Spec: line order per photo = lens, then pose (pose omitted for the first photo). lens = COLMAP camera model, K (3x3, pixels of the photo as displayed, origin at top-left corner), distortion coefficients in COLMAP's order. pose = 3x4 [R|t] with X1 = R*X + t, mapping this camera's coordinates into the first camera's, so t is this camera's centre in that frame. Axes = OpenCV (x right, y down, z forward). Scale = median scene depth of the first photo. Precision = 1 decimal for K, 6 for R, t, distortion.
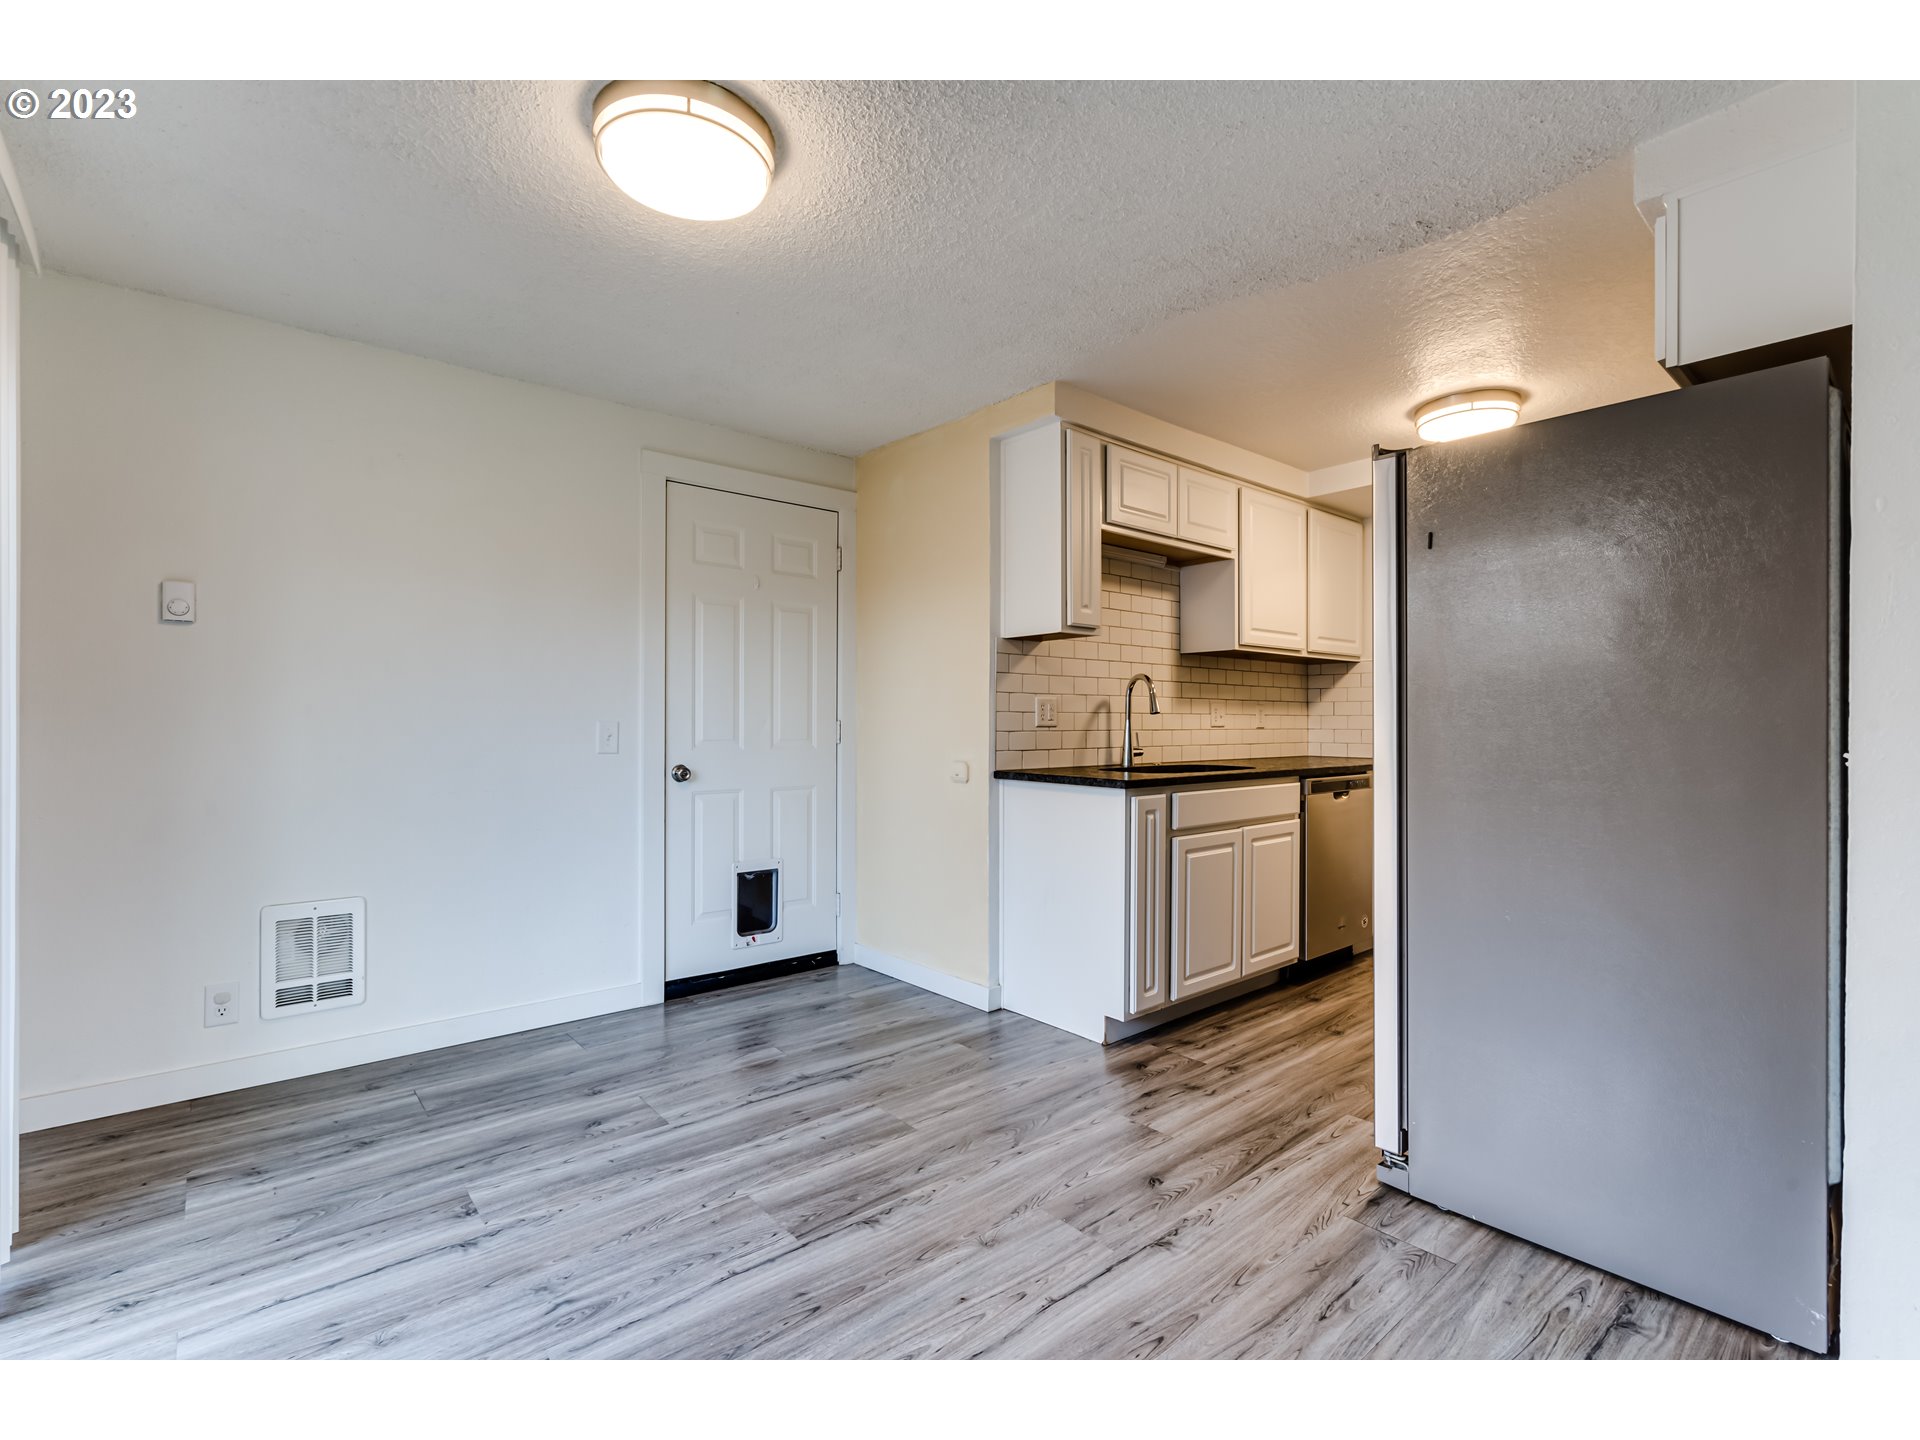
lens RADIAL K [[877.3, 0, 956.4], [0, 877.3, 727.2], [0, 0, 1]] dist [-0.008680, 0.005113]
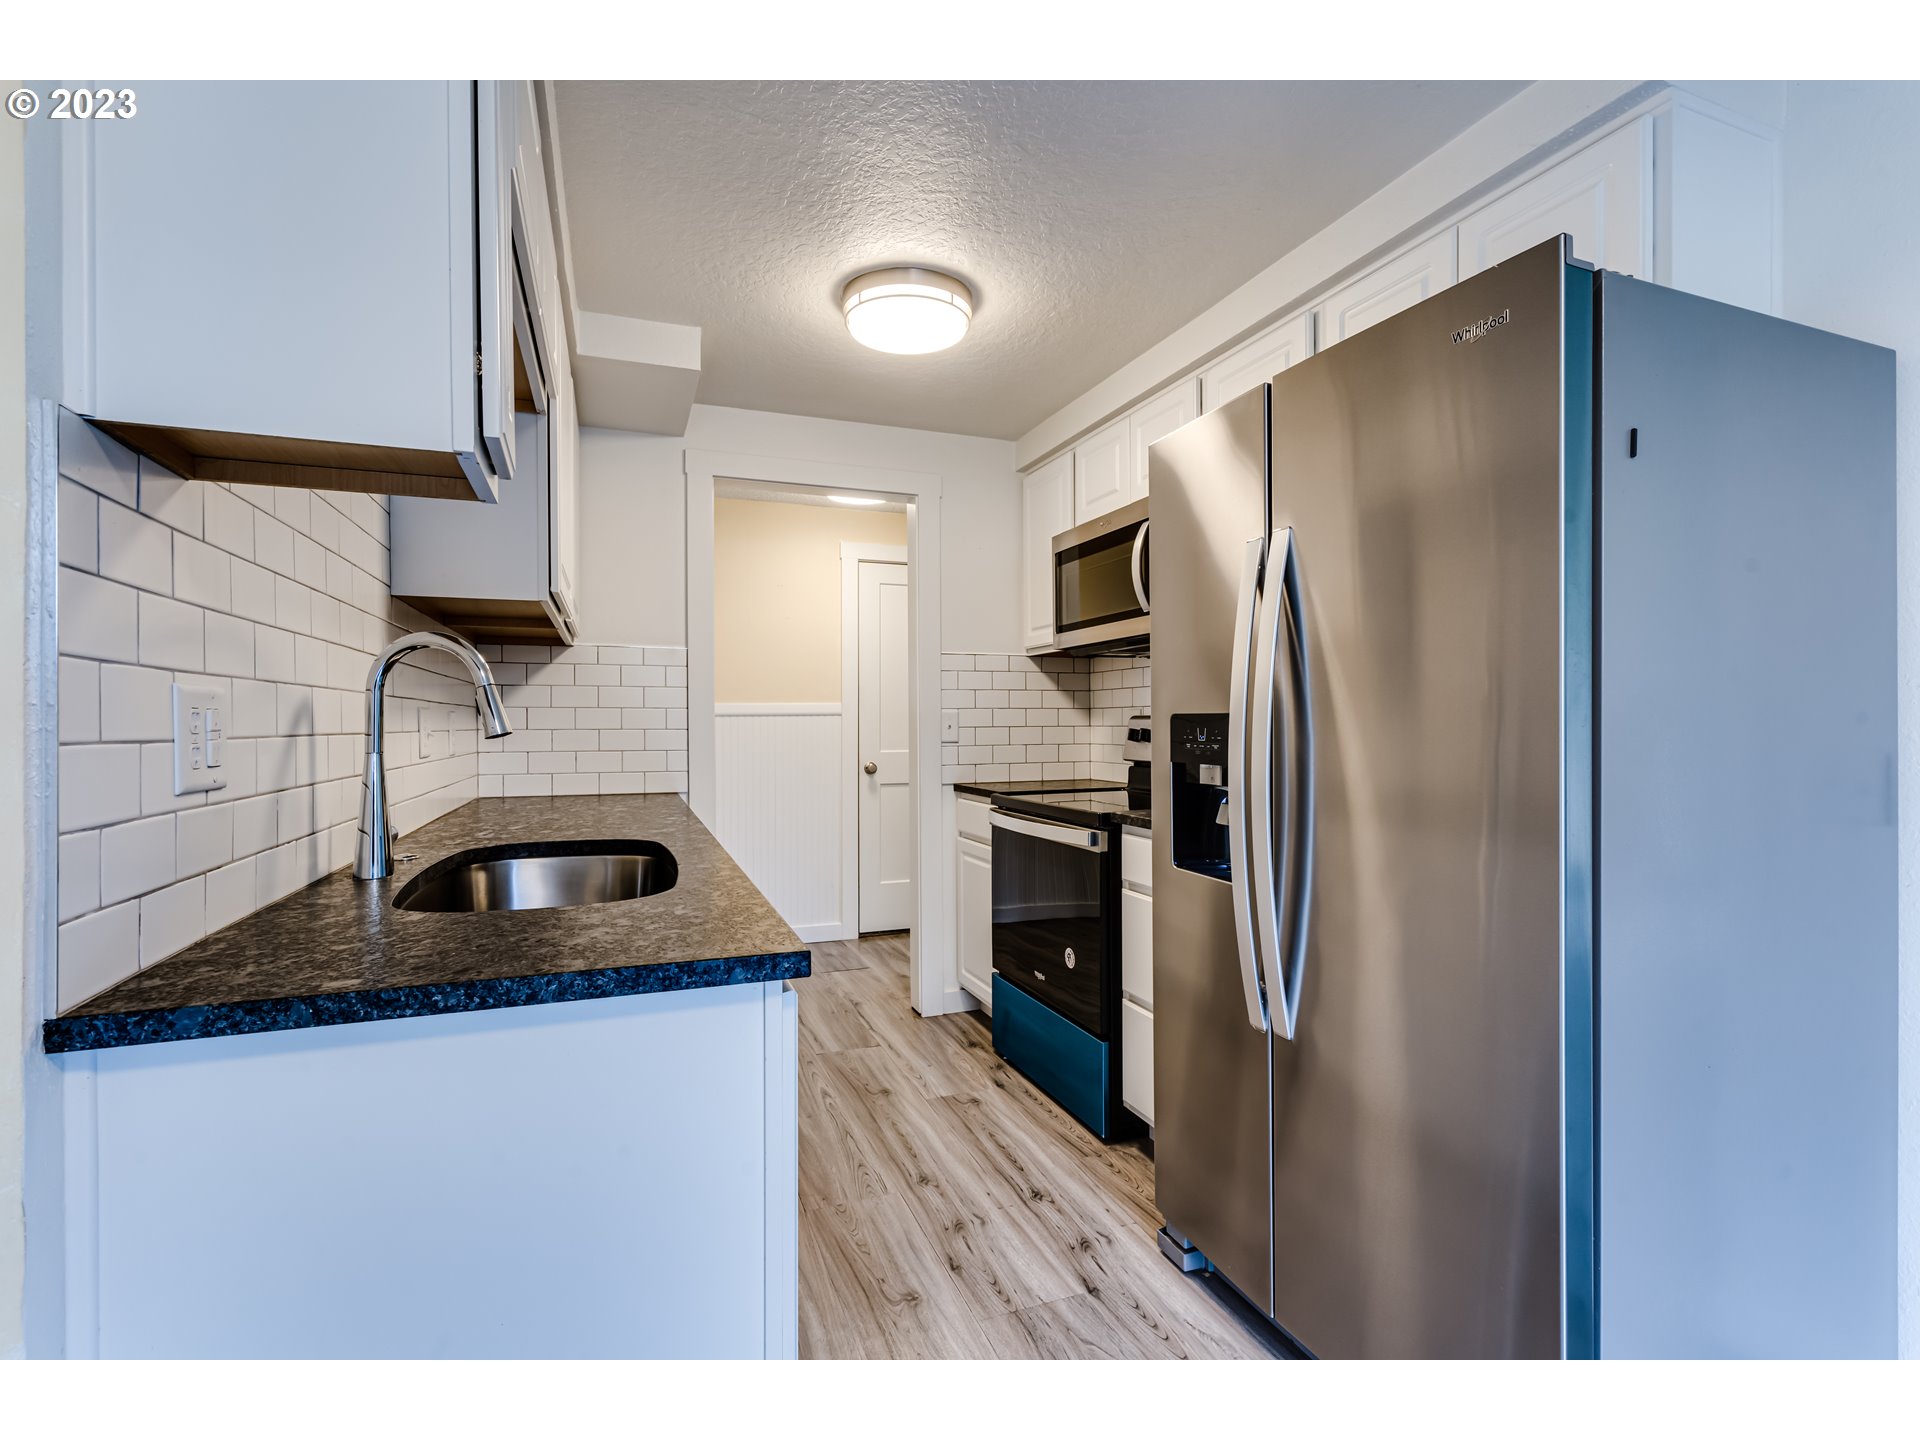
lens RADIAL K [[877.3, 0, 956.4], [0, 877.3, 727.2], [0, 0, 1]] dist [-0.008680, 0.005113]
pose [[0.321394, -0.009569, 0.946897, -0.095959], [0.012907, 0.999900, 0.005723, -0.022705], [-0.946857, 0.010382, 0.321486, 0.803761]]
